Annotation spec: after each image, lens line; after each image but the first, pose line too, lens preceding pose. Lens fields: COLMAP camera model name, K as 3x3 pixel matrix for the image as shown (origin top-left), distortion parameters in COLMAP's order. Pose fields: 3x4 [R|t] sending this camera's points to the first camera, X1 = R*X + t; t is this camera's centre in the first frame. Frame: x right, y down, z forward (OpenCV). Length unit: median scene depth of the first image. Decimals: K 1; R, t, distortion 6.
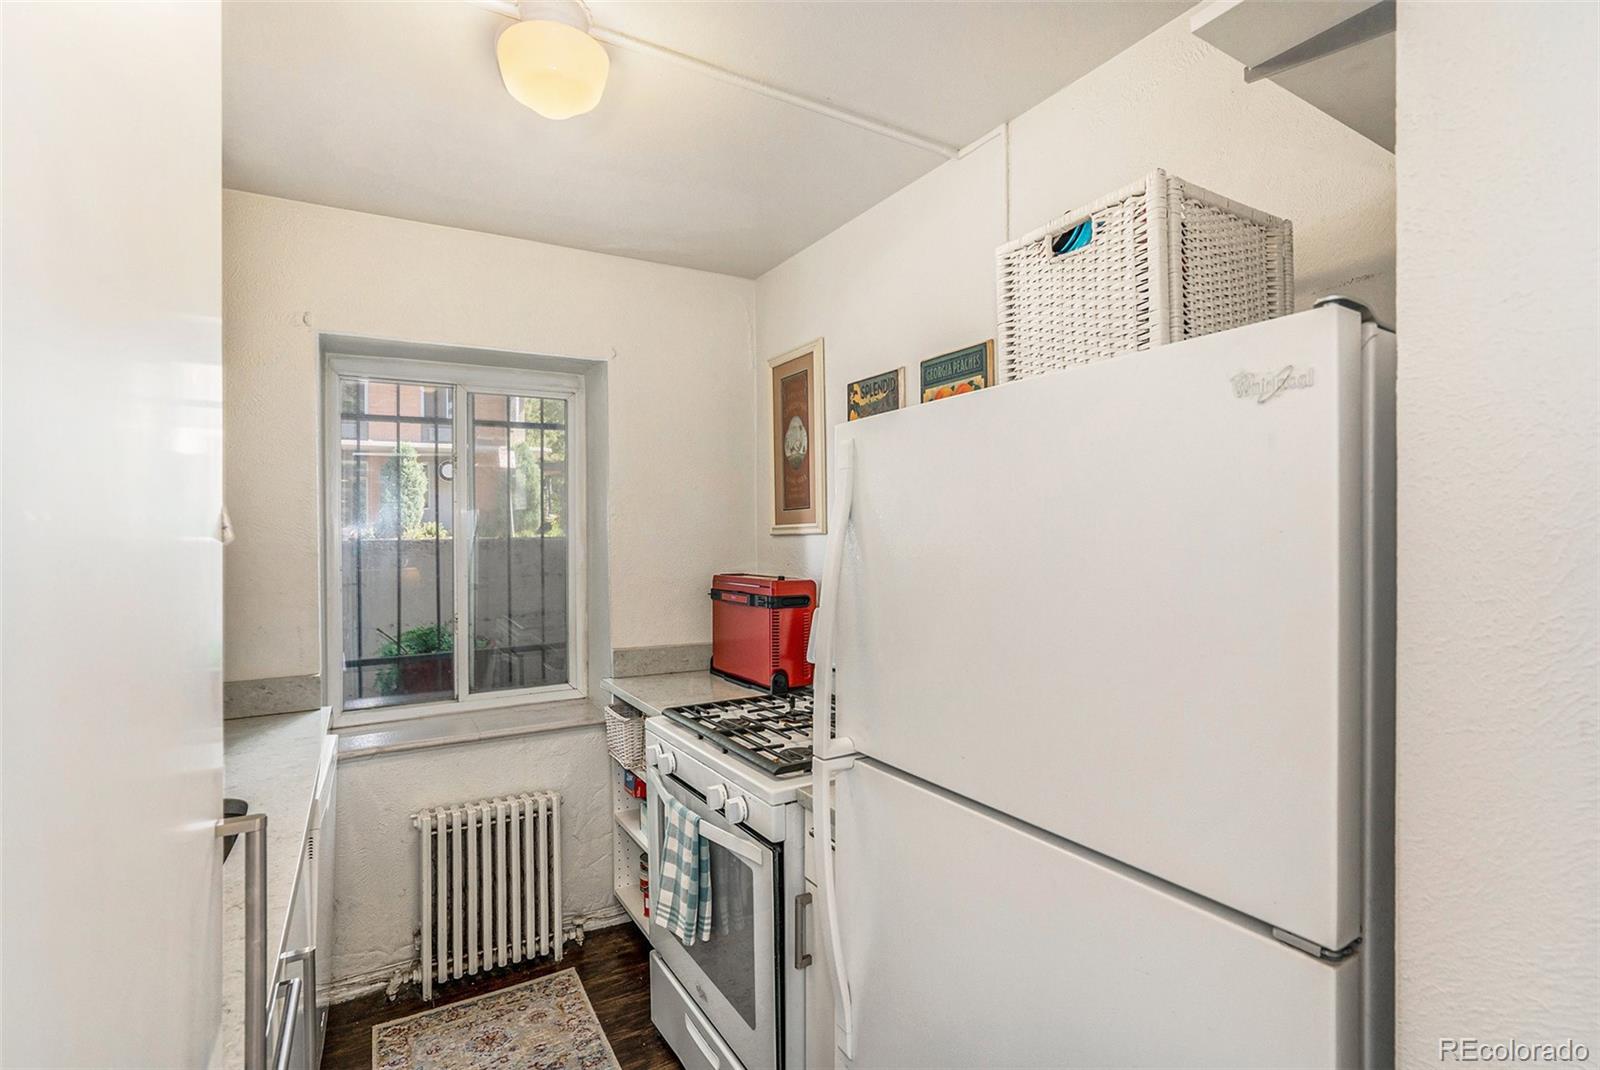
lens RADIAL K [[747.3, 0, 800.0], [0, 747.3, 535.0], [0, 0, 1]] dist [-0.046645, 0.000363]
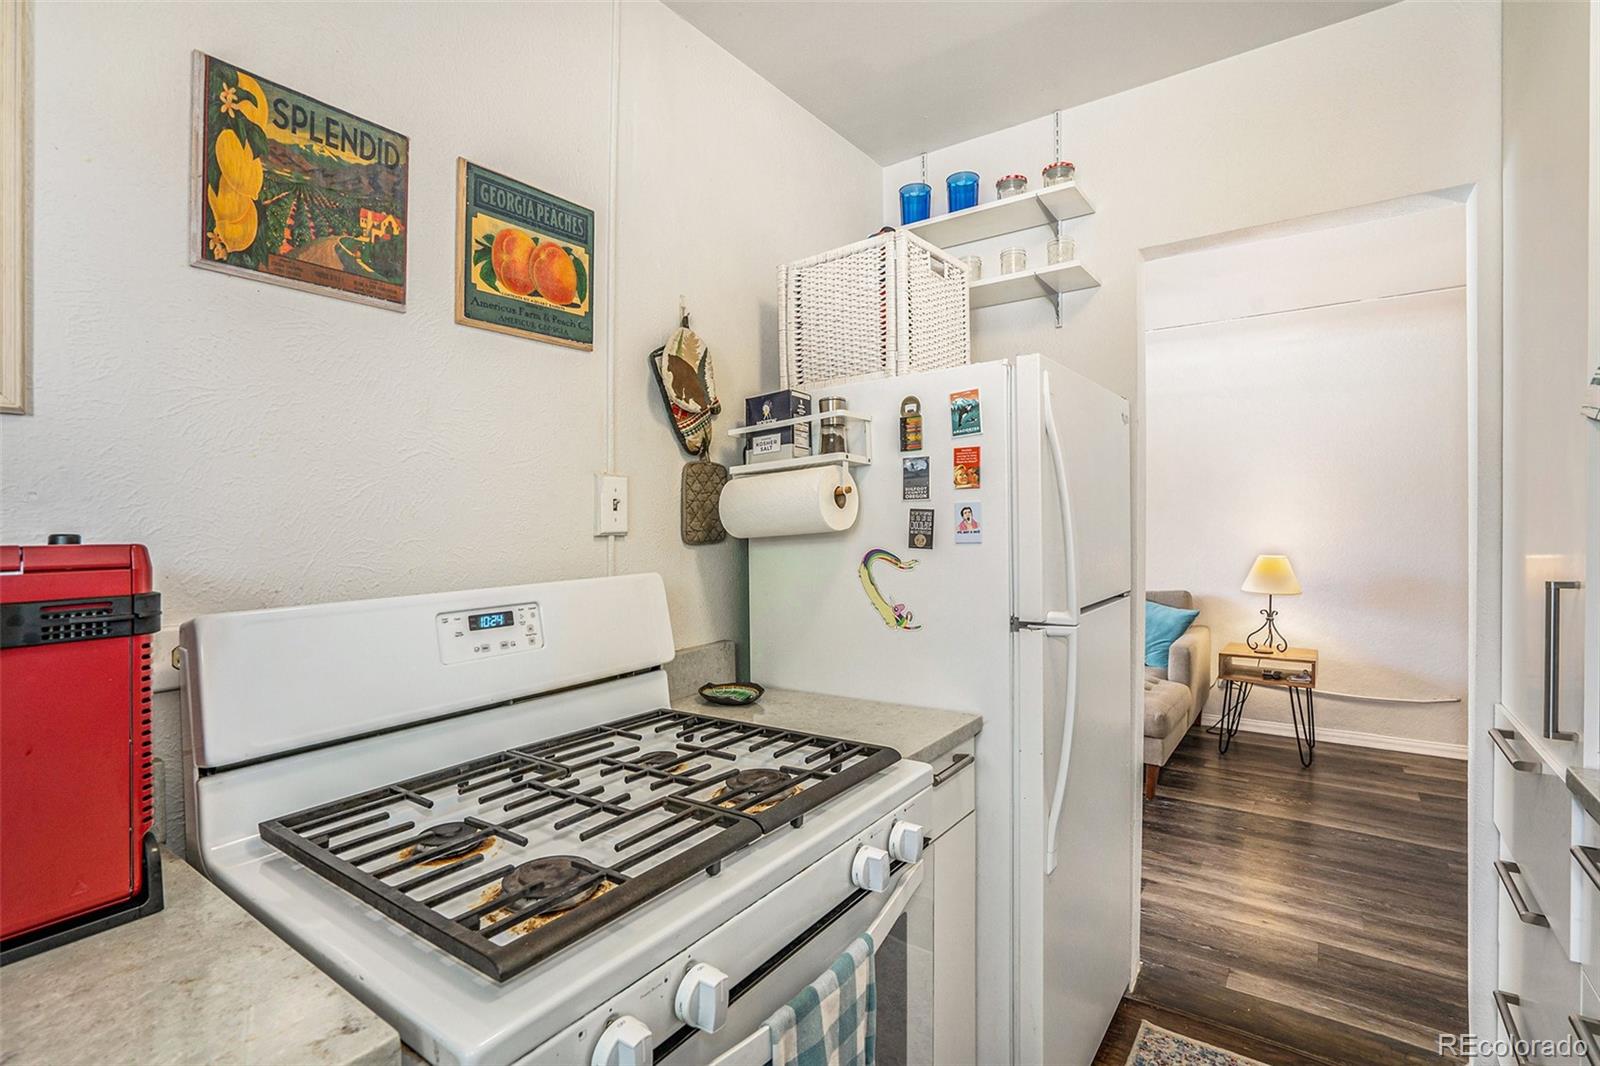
lens RADIAL K [[747.3, 0, 800.0], [0, 747.3, 533.0], [0, 0, 1]] dist [-0.046645, 0.000363]
pose [[-0.409315, -0.000935, 0.912393, -0.426841], [0.006609, 0.999970, 0.003989, 0.058002], [-0.912369, 0.007663, -0.409296, 0.885454]]
